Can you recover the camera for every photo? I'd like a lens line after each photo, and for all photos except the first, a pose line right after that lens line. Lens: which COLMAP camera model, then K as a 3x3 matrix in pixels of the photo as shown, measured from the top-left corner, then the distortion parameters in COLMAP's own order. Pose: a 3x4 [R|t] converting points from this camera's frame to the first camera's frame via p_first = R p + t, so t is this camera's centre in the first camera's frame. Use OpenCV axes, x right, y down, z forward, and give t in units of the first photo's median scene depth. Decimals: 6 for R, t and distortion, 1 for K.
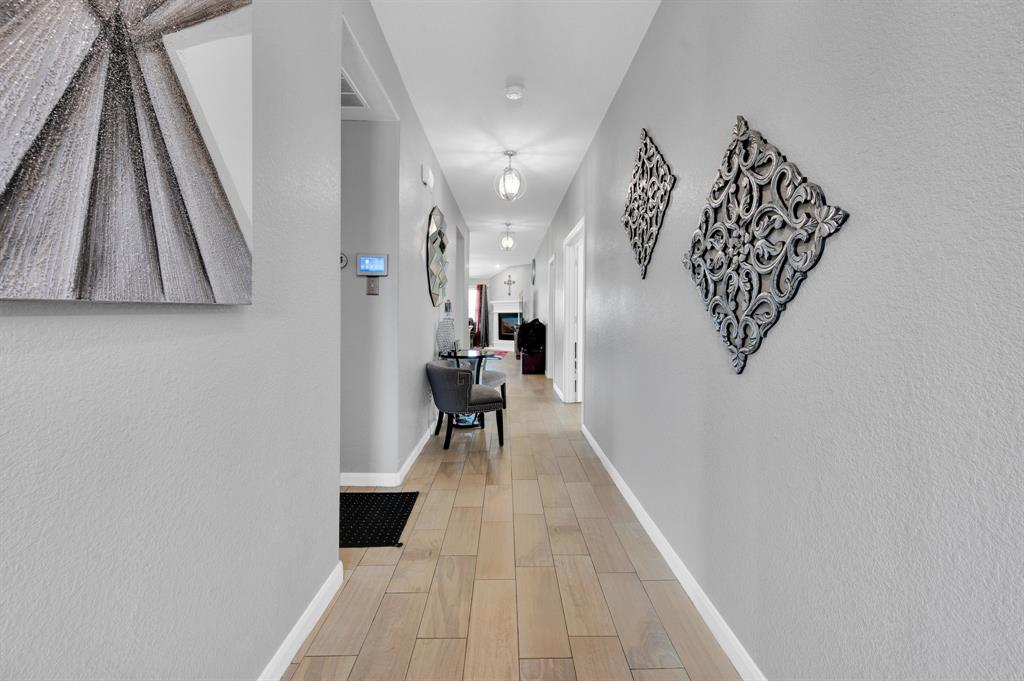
lens RADIAL K [[411.5, 0, 510.9], [0, 411.5, 319.7], [0, 0, 1]] dist [0.000824, 0.000208]
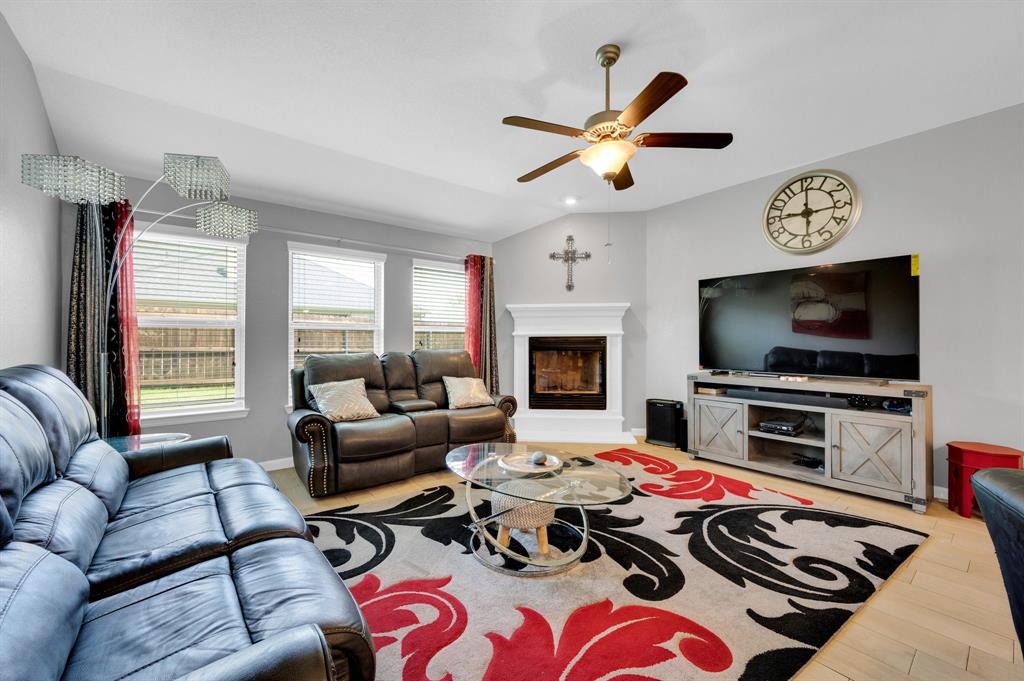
lens RADIAL K [[402.5, 0, 512.9], [0, 402.5, 342.6], [0, 0, 1]] dist [-0.000955, -0.000082]
pose [[0.793542, -0.012660, 0.608383, -0.263260], [0.013427, 0.999904, 0.003294, -0.012397], [-0.608367, 0.005554, 0.793636, 0.718306]]
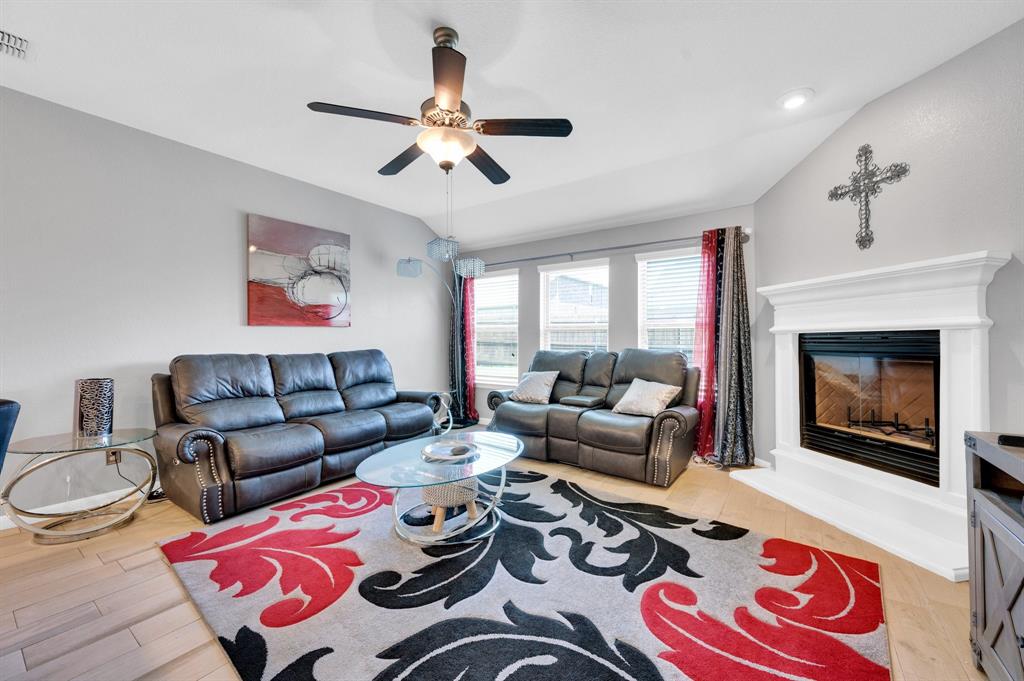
lens RADIAL K [[402.5, 0, 512.9], [0, 402.5, 342.6], [0, 0, 1]] dist [-0.000955, -0.000082]
pose [[0.809854, -0.005852, -0.586602, -0.027682], [0.003452, 0.999980, -0.005210, -0.010242], [0.586621, 0.002194, 0.809858, 0.713948]]
